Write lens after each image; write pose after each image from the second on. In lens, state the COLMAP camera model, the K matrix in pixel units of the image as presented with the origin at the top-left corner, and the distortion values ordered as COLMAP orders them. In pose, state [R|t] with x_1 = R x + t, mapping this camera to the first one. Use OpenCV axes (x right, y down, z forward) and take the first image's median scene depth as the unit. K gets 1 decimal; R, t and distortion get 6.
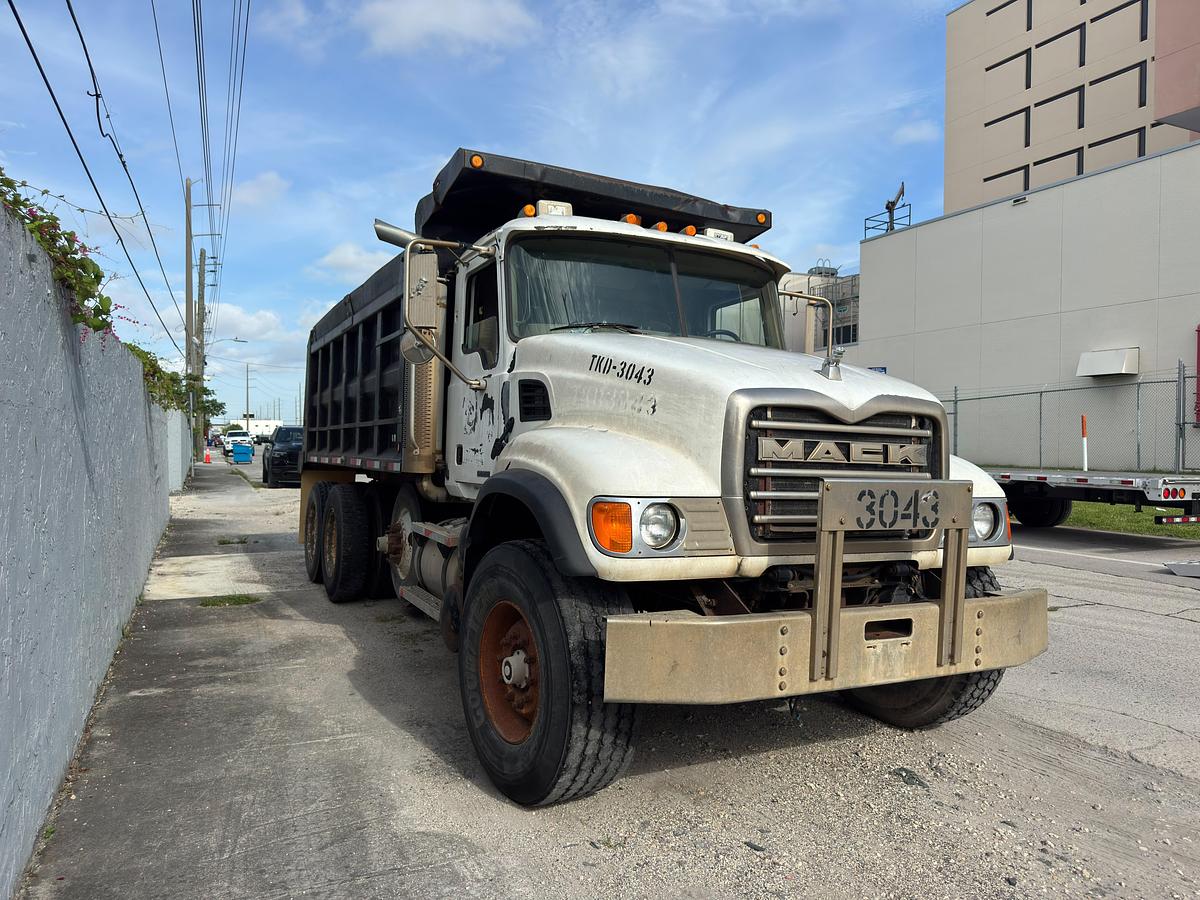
lens RADIAL K [[830.4, 0, 610.3], [0, 830.4, 449.2], [0, 0, 1]] dist [0.066290, -0.103433]
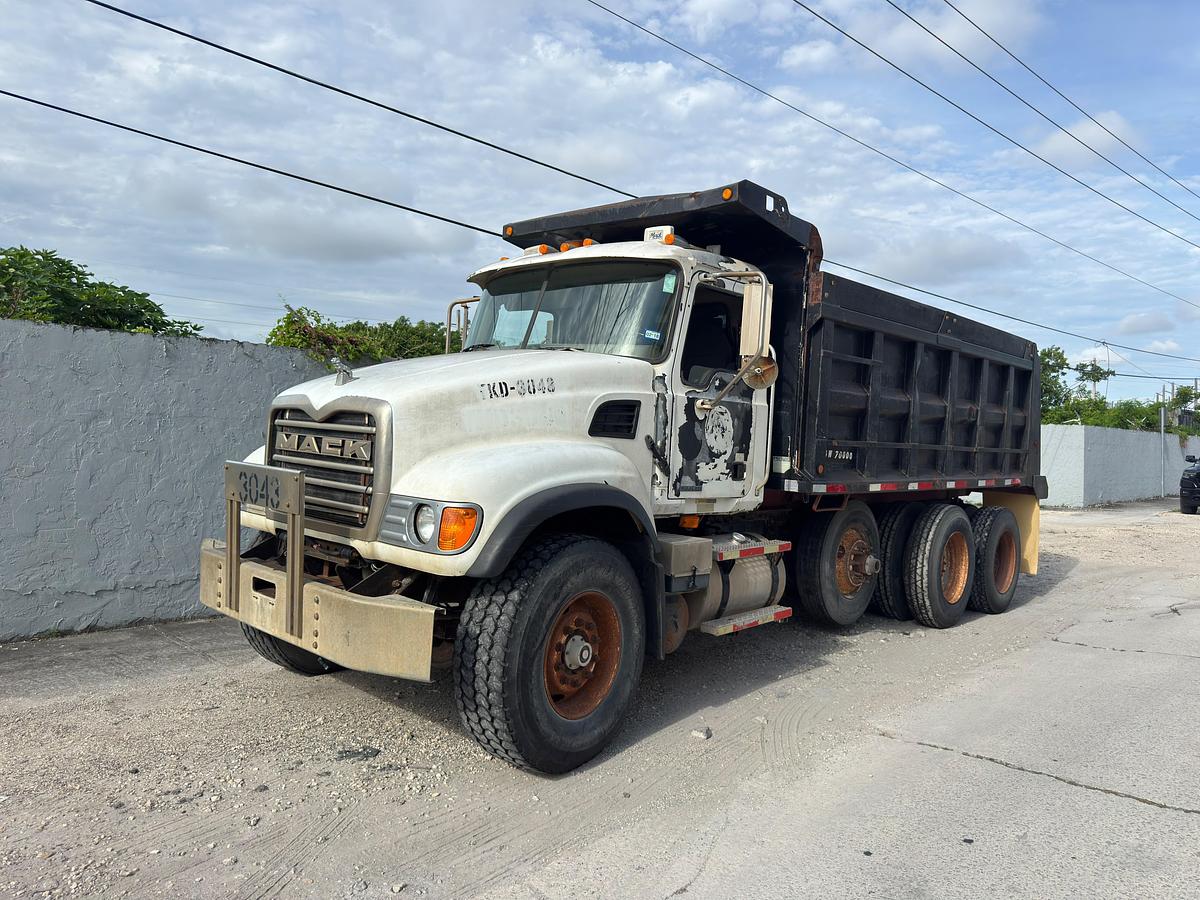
lens RADIAL K [[824.6, 0, 619.8], [0, 824.6, 442.4], [0, 0, 1]] dist [0.090993, -0.118596]
pose [[0.369358, 0.005494, -0.929271, 1.595939], [-0.036249, 0.999307, -0.008499, -0.006018], [0.928580, 0.036825, 0.369301, 0.980620]]
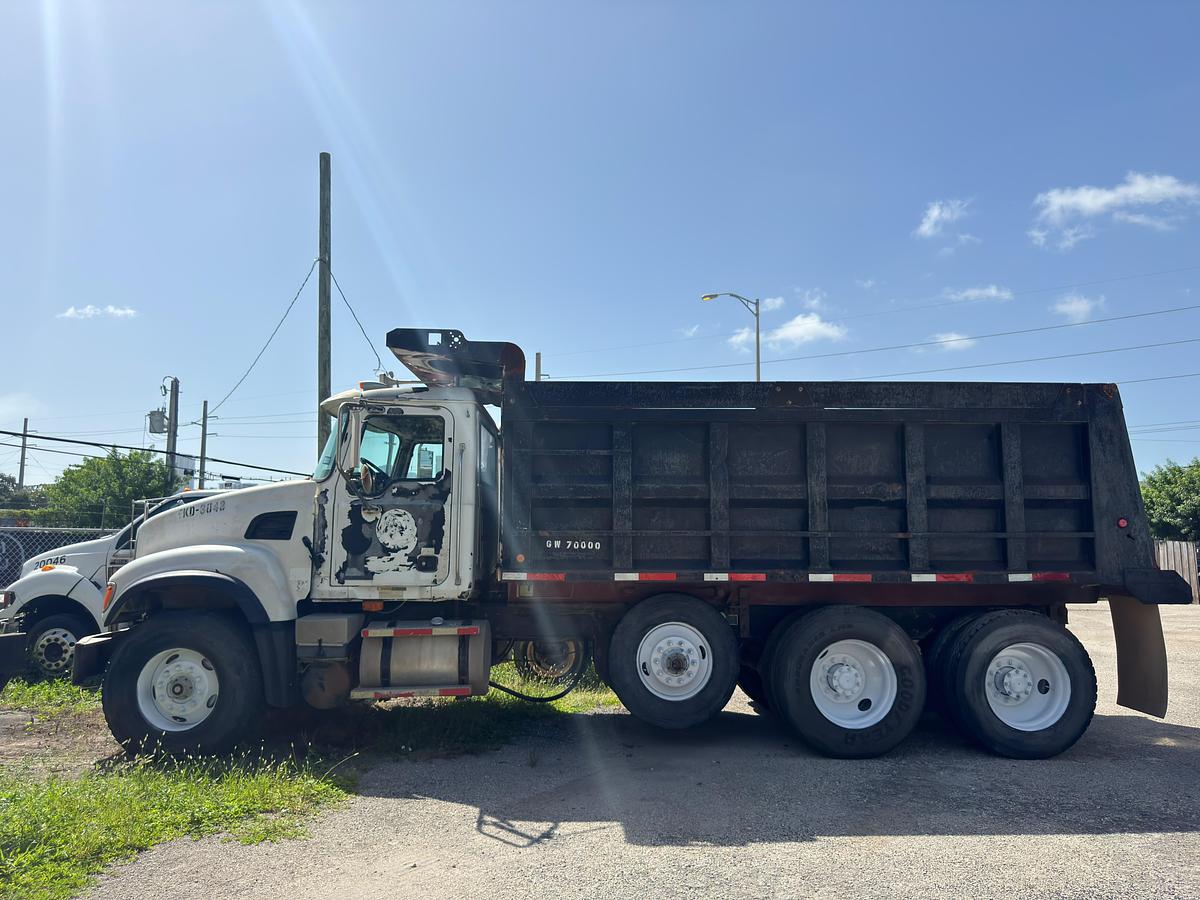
lens RADIAL K [[824.6, 0, 619.8], [0, 824.6, 442.4], [0, 0, 1]] dist [0.090993, -0.118596]
pose [[-0.411621, -0.131027, -0.901887, 1.741639], [-0.006890, 0.990030, -0.140687, 0.017003], [0.911329, -0.051696, -0.408420, 2.892044]]
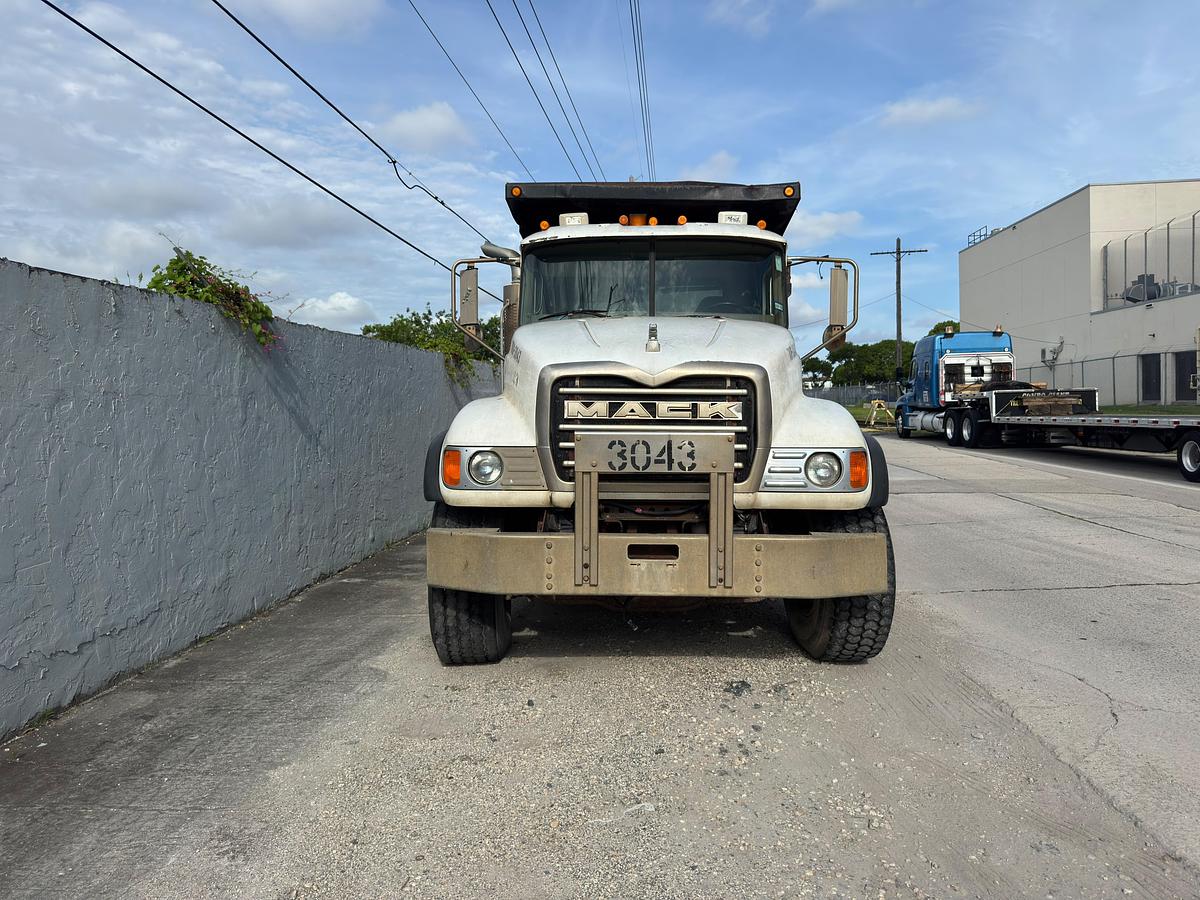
lens RADIAL K [[824.6, 0, 619.8], [0, 824.6, 442.4], [0, 0, 1]] dist [0.090993, -0.118596]
pose [[0.877038, -0.008226, -0.480350, 0.843678], [0.025736, 0.999222, 0.029878, 0.013543], [0.479731, -0.038567, 0.876568, -0.090704]]
